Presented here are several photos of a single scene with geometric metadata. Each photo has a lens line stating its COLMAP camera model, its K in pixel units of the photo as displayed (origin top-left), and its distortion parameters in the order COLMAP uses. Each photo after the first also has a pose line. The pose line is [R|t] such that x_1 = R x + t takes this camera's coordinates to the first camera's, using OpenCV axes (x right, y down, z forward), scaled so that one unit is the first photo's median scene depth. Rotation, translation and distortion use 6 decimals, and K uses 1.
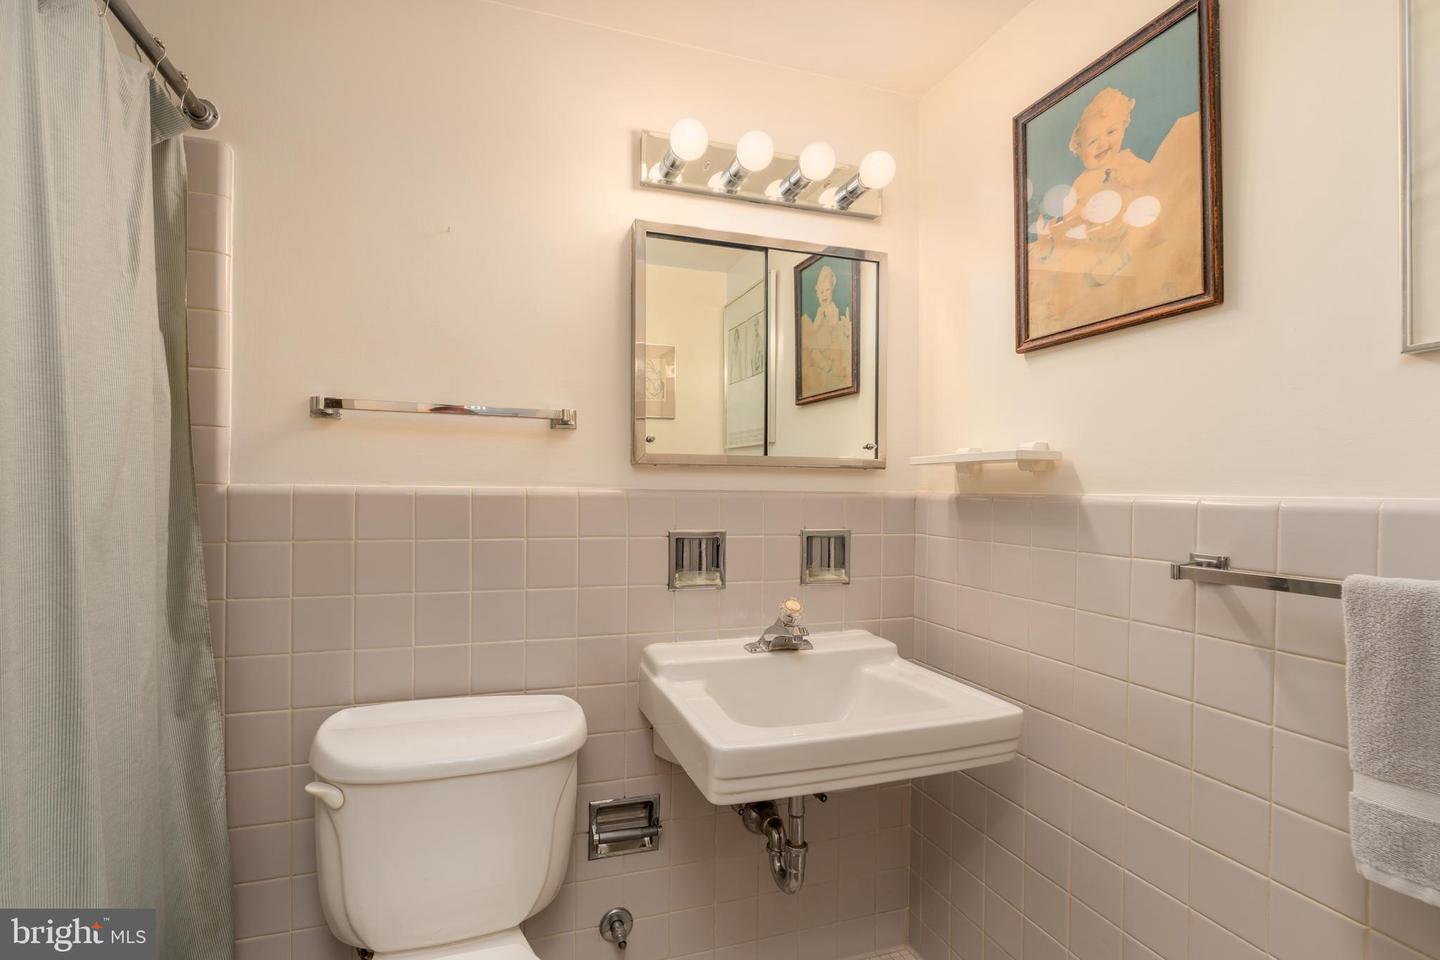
lens RADIAL K [[659.5, 0, 692.1], [0, 659.5, 498.3], [0, 0, 1]] dist [-0.008217, 0.004075]
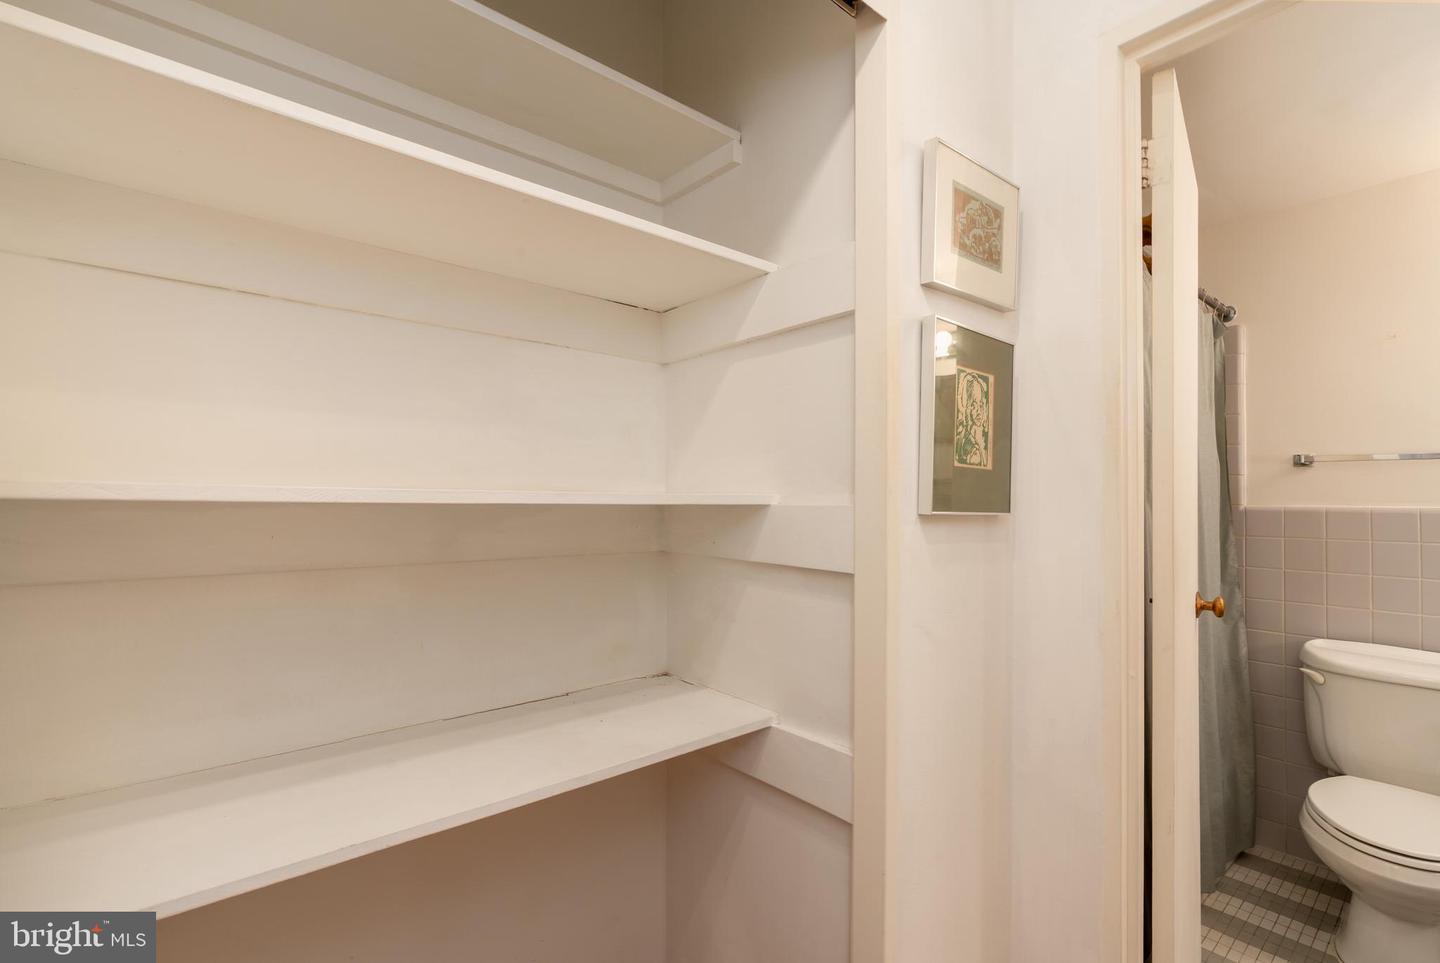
lens RADIAL K [[659.5, 0, 756.4], [0, 659.5, 485.5], [0, 0, 1]] dist [-0.008217, 0.004075]
pose [[0.406182, -0.029150, -0.913327, 0.425760], [-0.015954, 0.999113, -0.038983, 0.016610], [0.913653, 0.030405, 0.405356, -0.998704]]
